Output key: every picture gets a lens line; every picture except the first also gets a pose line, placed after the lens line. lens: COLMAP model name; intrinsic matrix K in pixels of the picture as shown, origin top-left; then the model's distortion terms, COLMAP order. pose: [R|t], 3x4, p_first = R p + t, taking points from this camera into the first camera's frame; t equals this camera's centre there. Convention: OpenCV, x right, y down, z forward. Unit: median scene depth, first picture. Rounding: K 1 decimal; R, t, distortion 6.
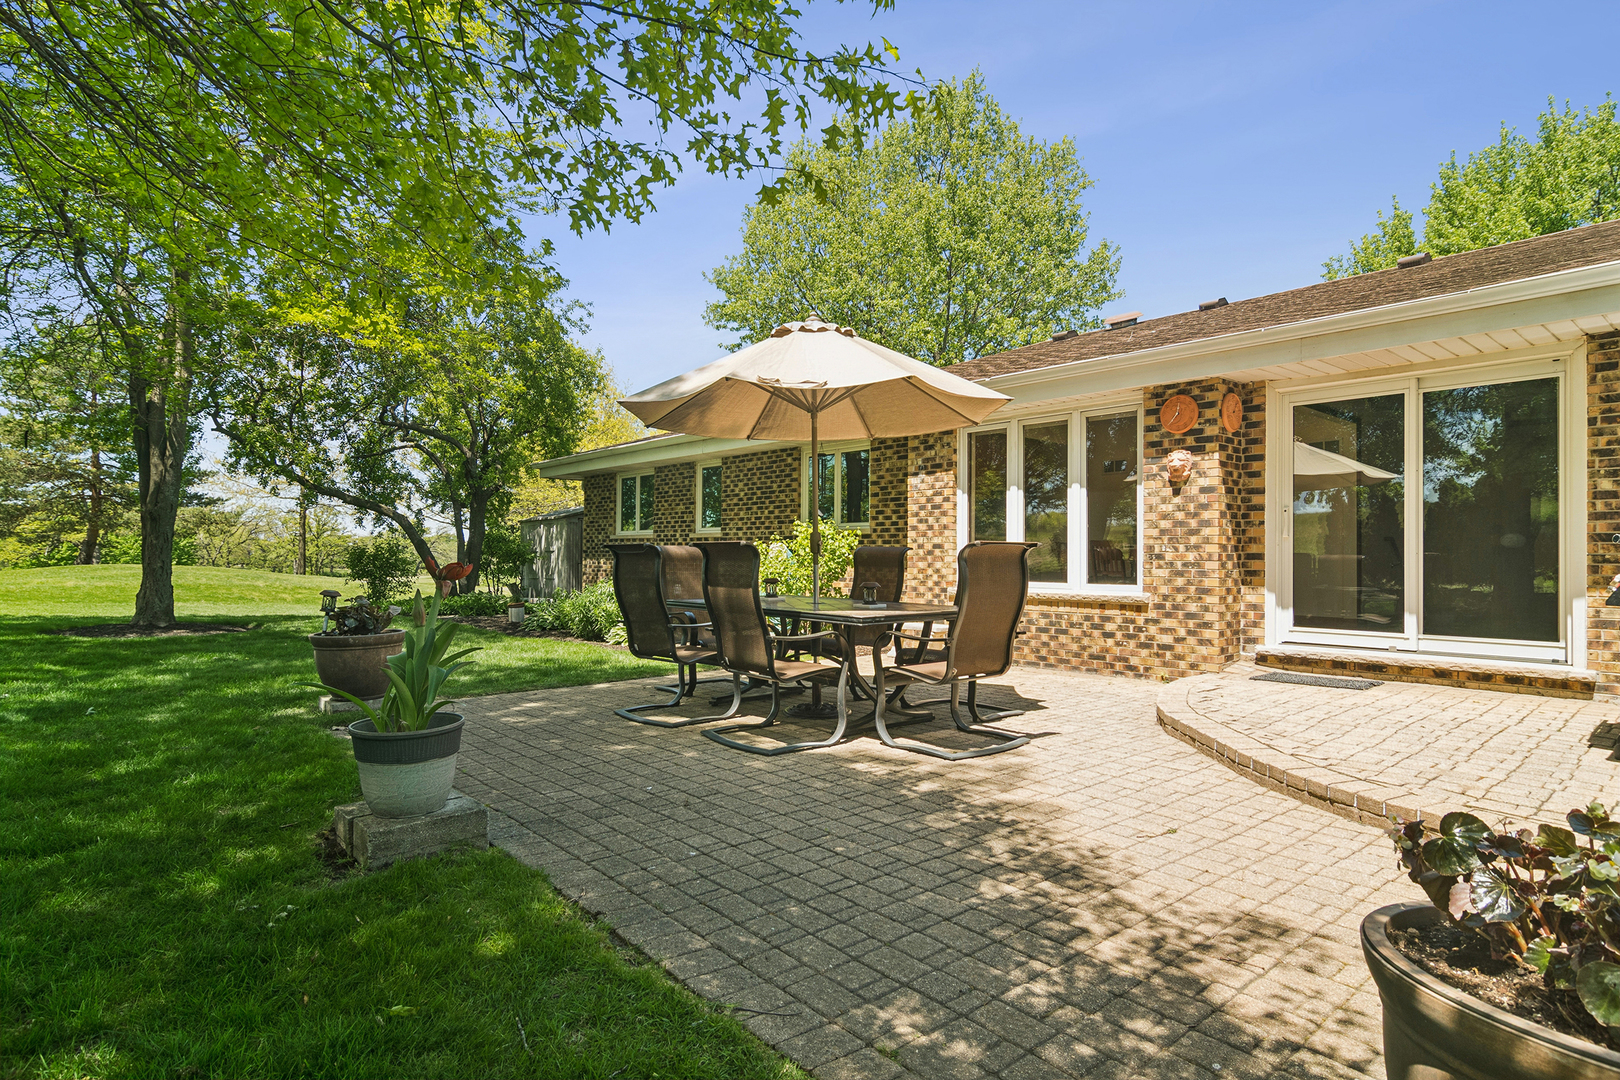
lens RADIAL K [[851.8, 0, 809.2], [0, 851.8, 532.0], [0, 0, 1]] dist [0.000764, -0.000072]
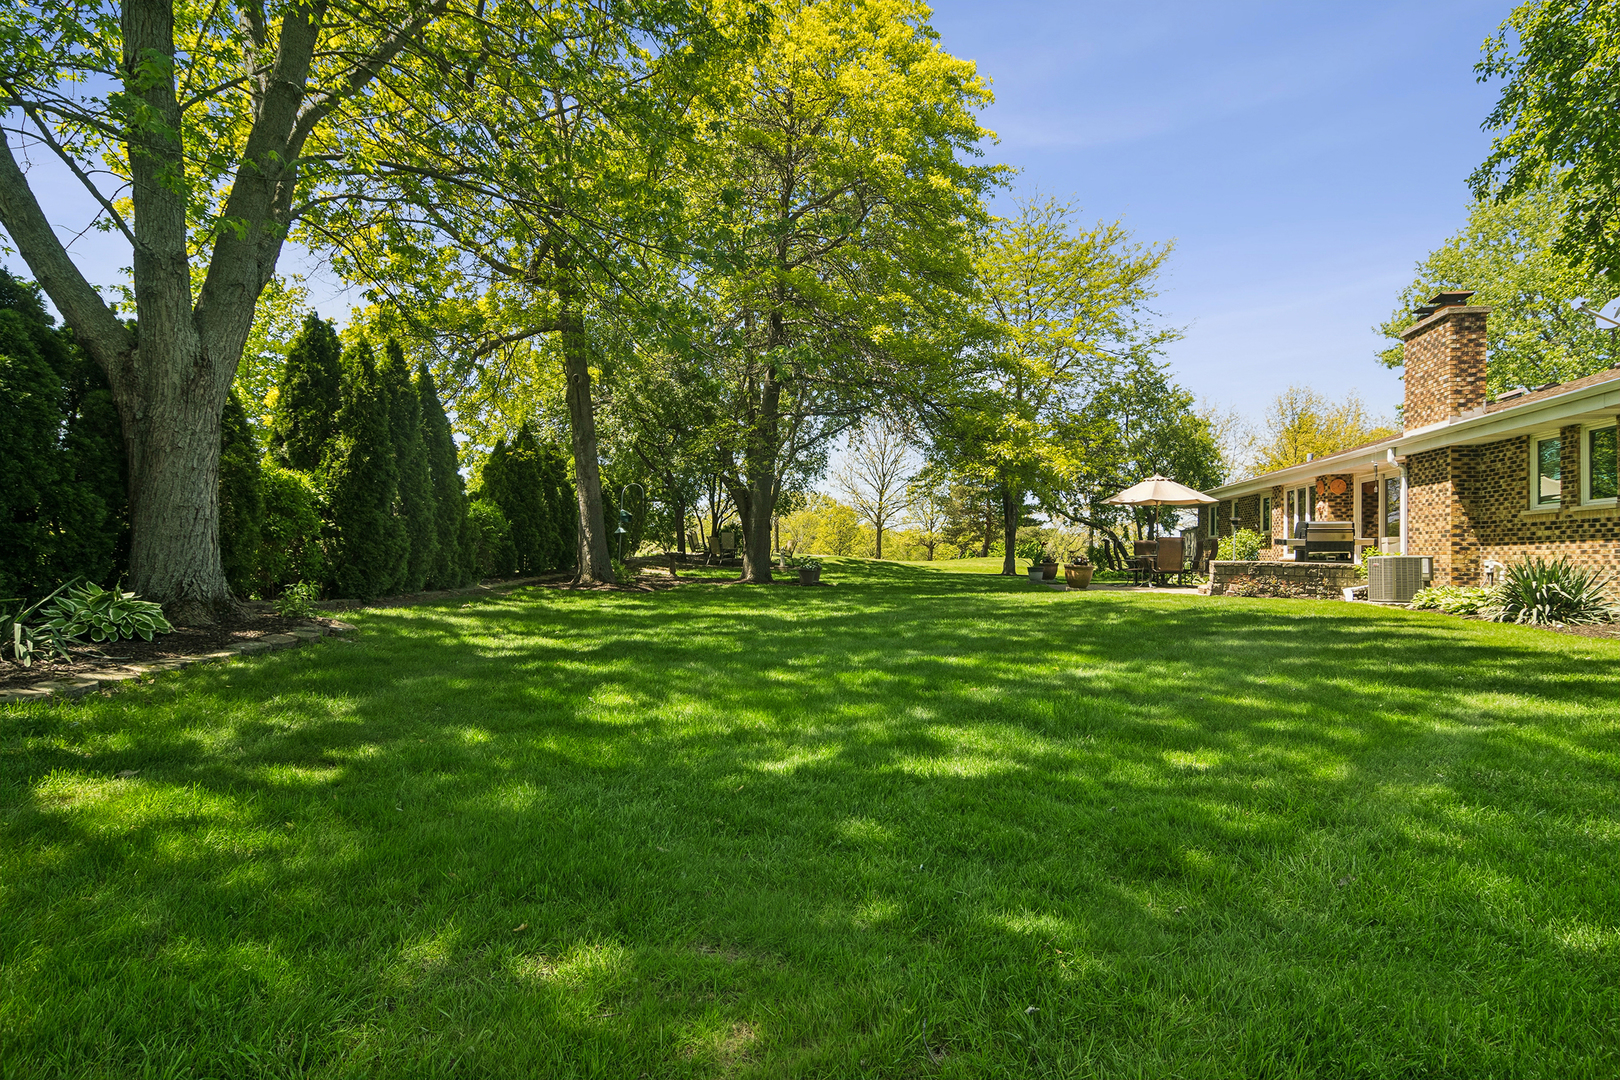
lens RADIAL K [[870.9, 0, 811.7], [0, 870.9, 545.6], [0, 0, 1]] dist [0.002894, 0.000407]
pose [[0.625046, -0.024264, -0.780211, 0.652547], [0.038105, 0.999274, -0.000550, -0.008965], [0.779658, -0.029386, 0.625516, -0.794612]]
